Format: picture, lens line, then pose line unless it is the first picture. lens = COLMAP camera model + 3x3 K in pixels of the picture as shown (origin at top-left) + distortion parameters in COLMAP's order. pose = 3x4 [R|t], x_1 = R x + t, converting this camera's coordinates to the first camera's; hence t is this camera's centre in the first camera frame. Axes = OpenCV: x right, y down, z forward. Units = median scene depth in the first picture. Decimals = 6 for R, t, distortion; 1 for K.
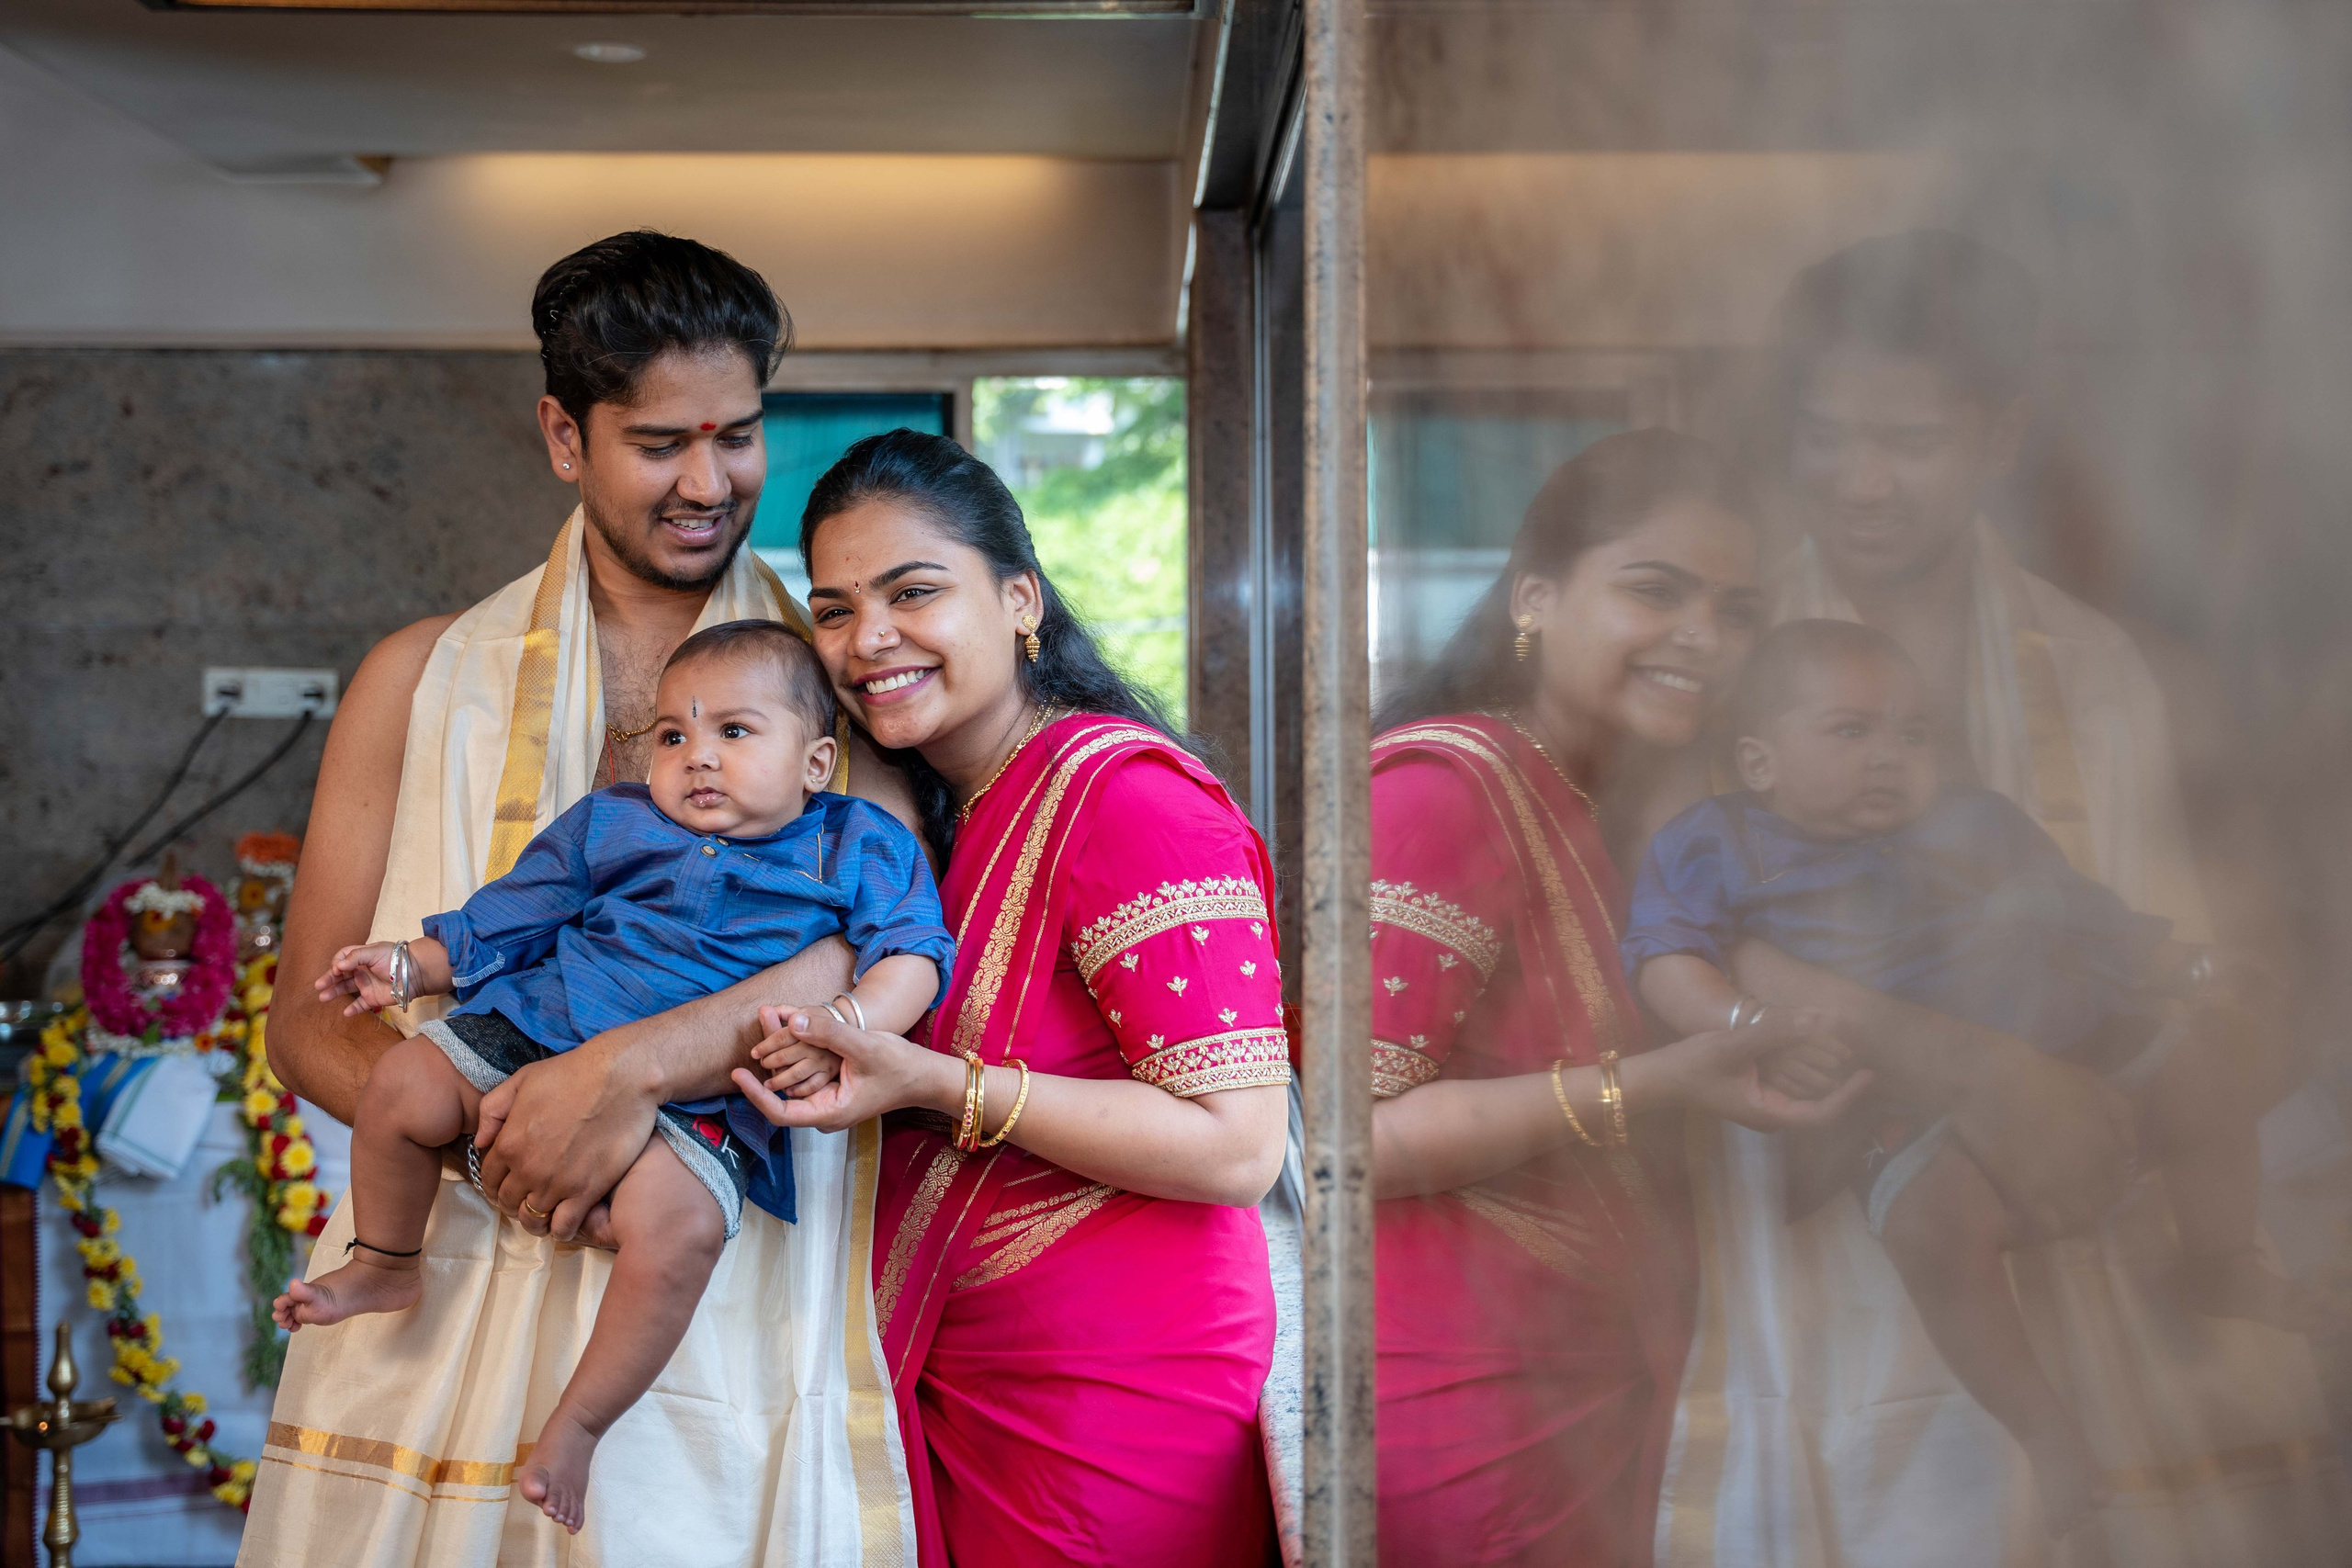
lens RADIAL K [[2637.2, 0, 1086.3], [0, 2637.2, 749.5], [0, 0, 1]] dist [-0.006653, 0.191597]
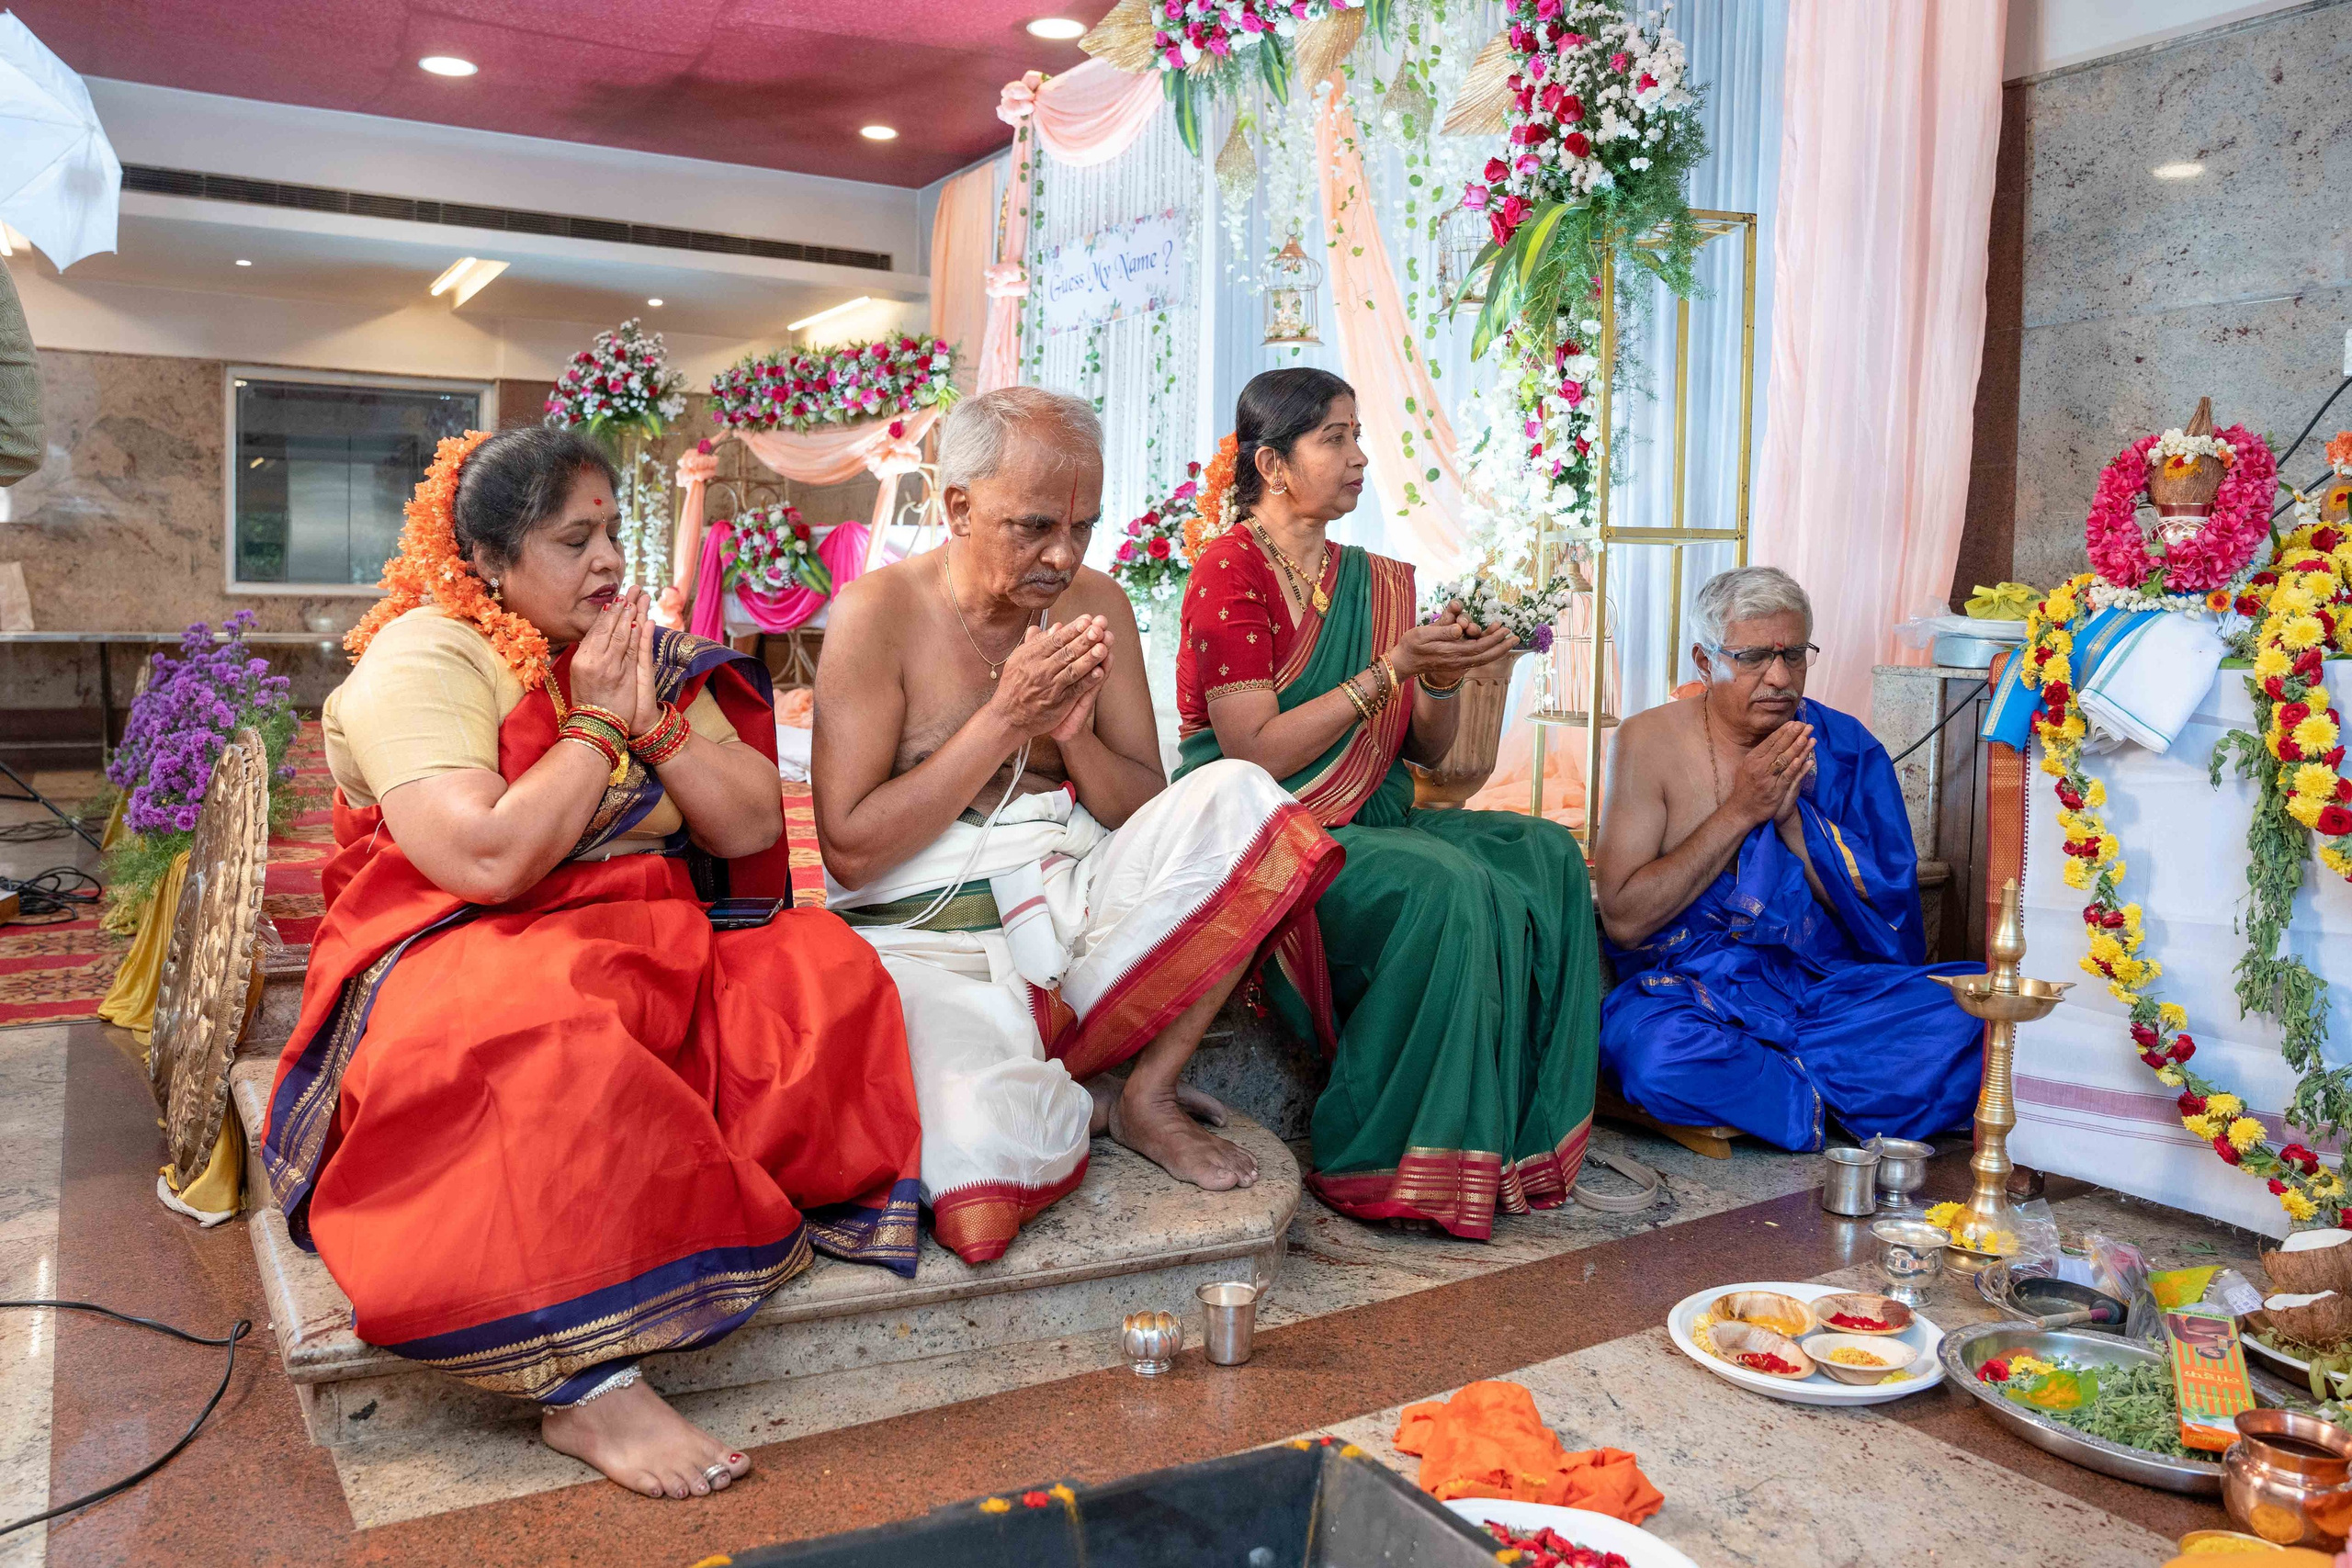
lens RADIAL K [[1747.0, 0, 1192.2], [0, 1747.0, 751.9], [0, 0, 1]] dist [-0.173827, 0.130273]
pose [[0.536790, 0.068838, -0.840903, -0.050946], [-0.034076, 0.997622, 0.059914, 0.119442], [0.843028, -0.003507, 0.537859, 0.377358]]
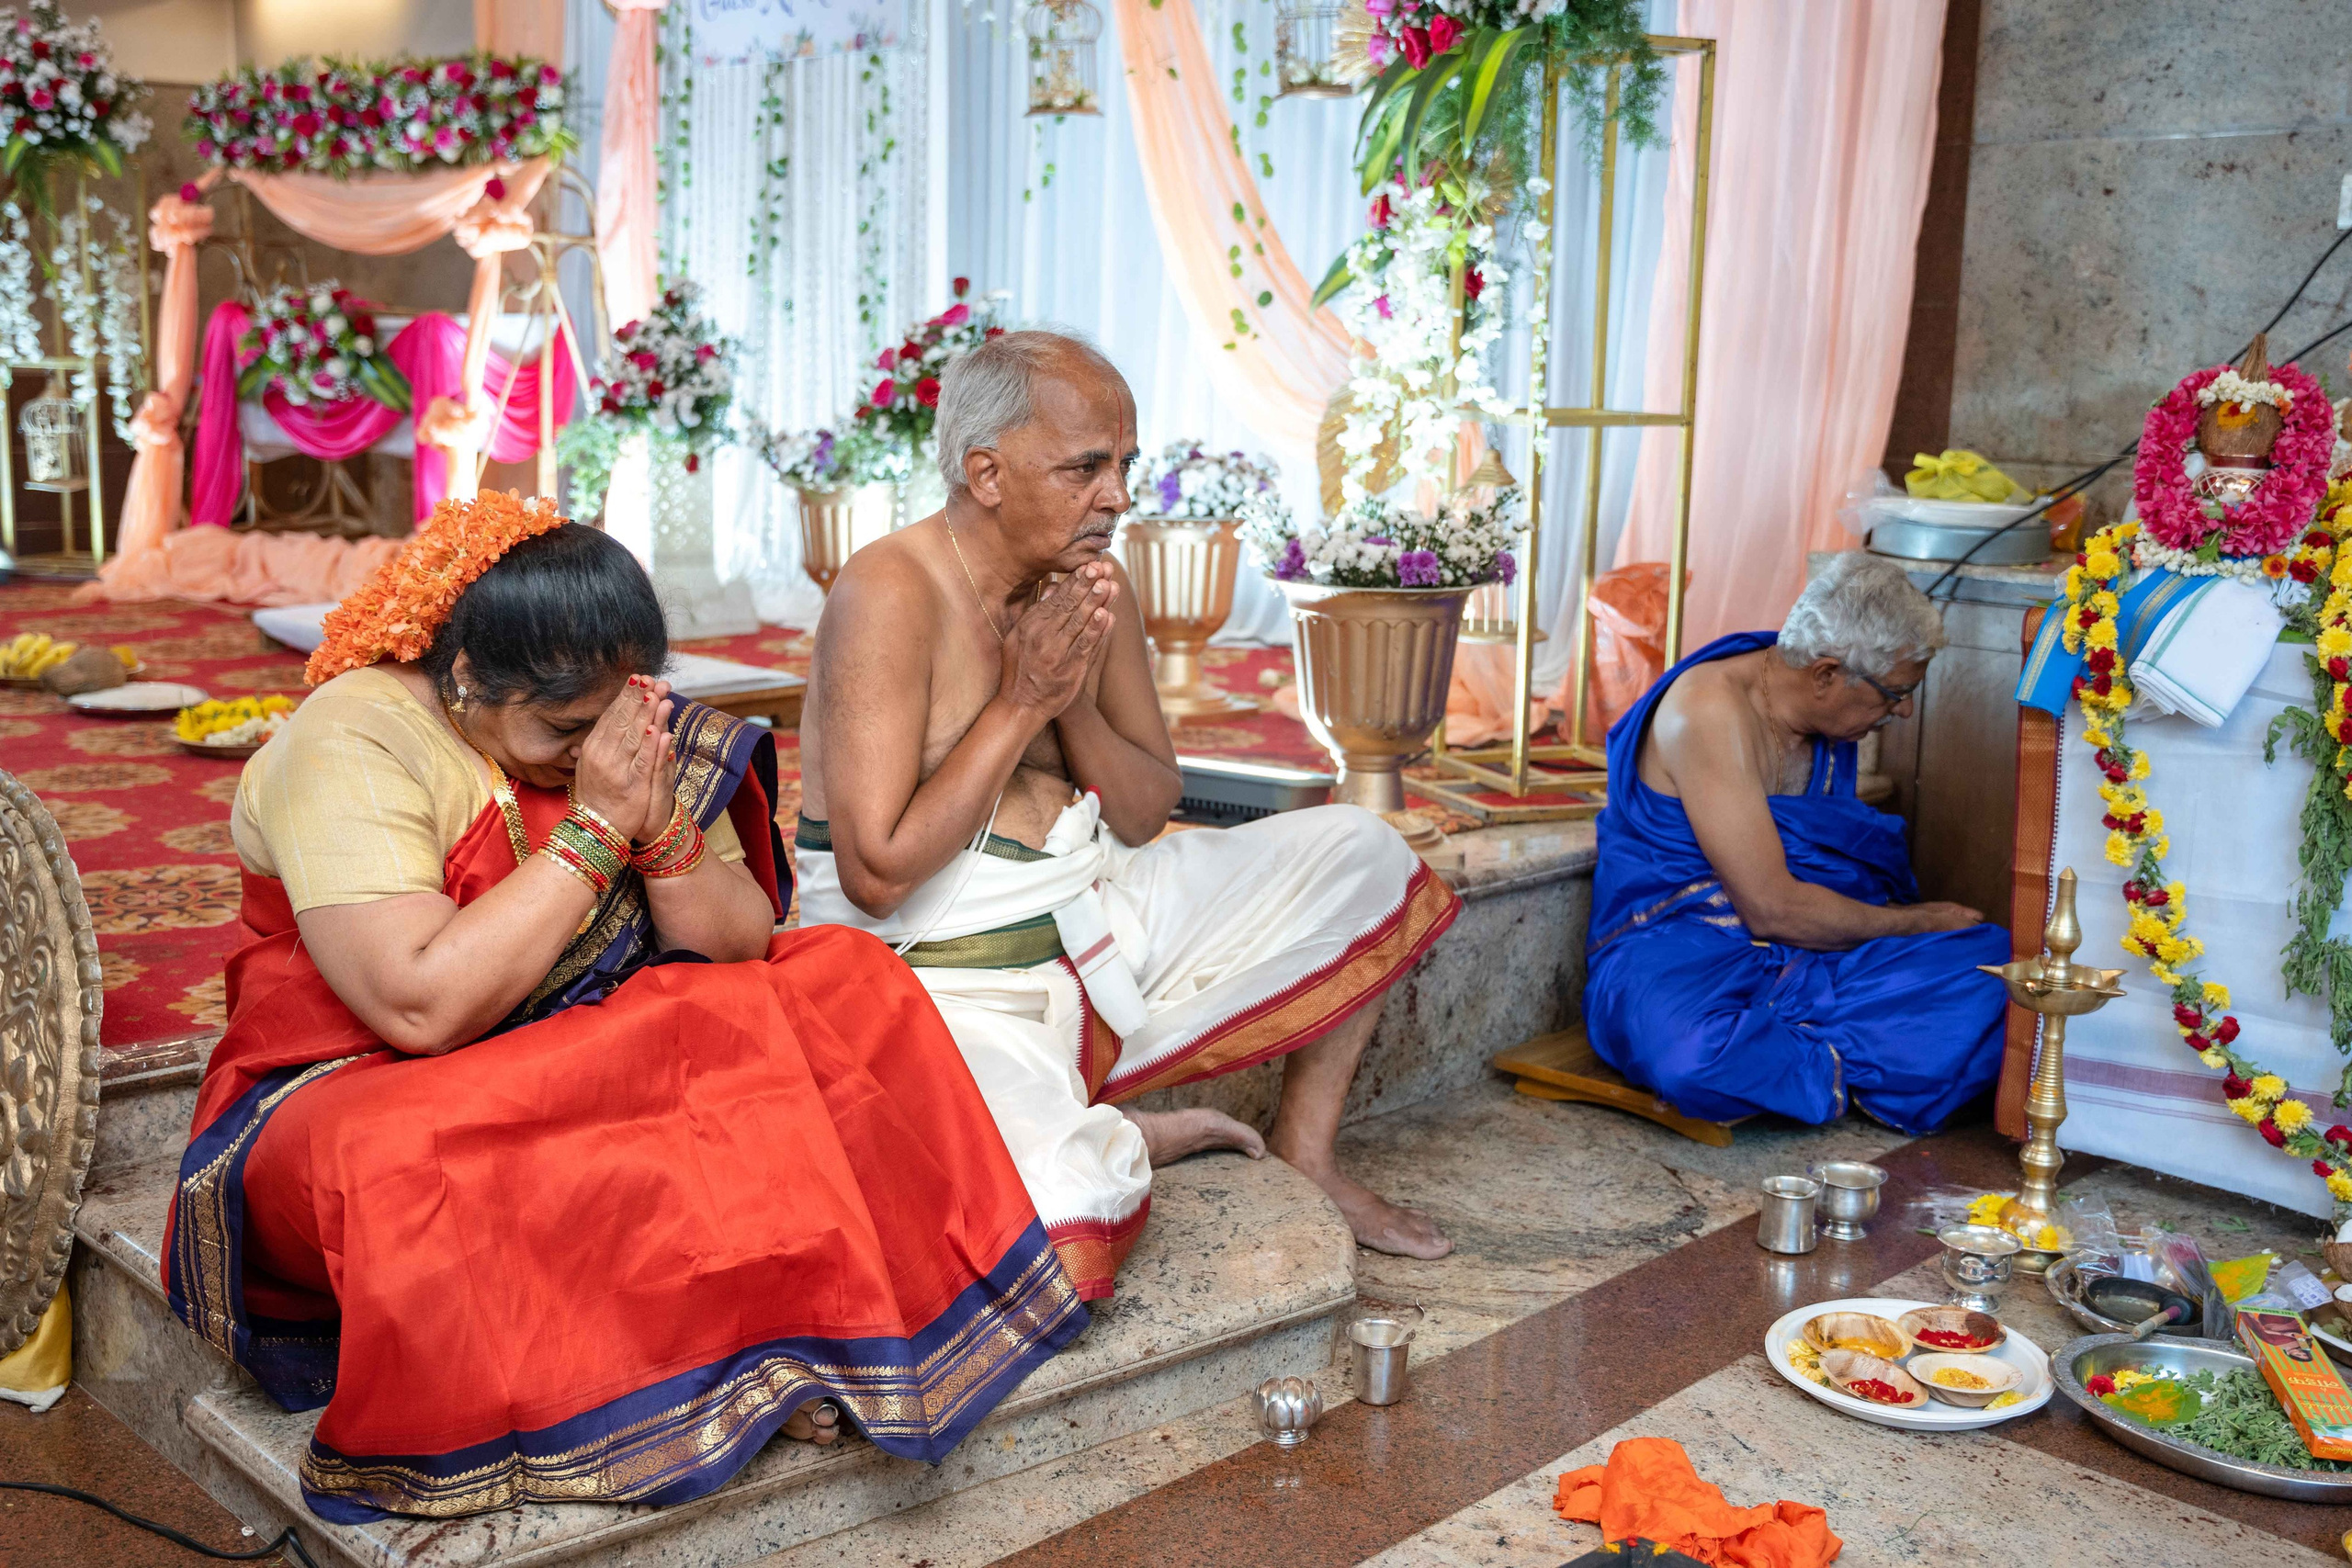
lens RADIAL K [[2298.8, 0, 1219.6], [0, 2298.8, 787.7], [0, 0, 1]] dist [-0.115749, 0.232255]
pose [[0.706929, 0.142750, -0.692729, -0.062577], [-0.030446, 0.984655, 0.171836, 0.059003], [0.706629, -0.100385, 0.700427, 0.242879]]
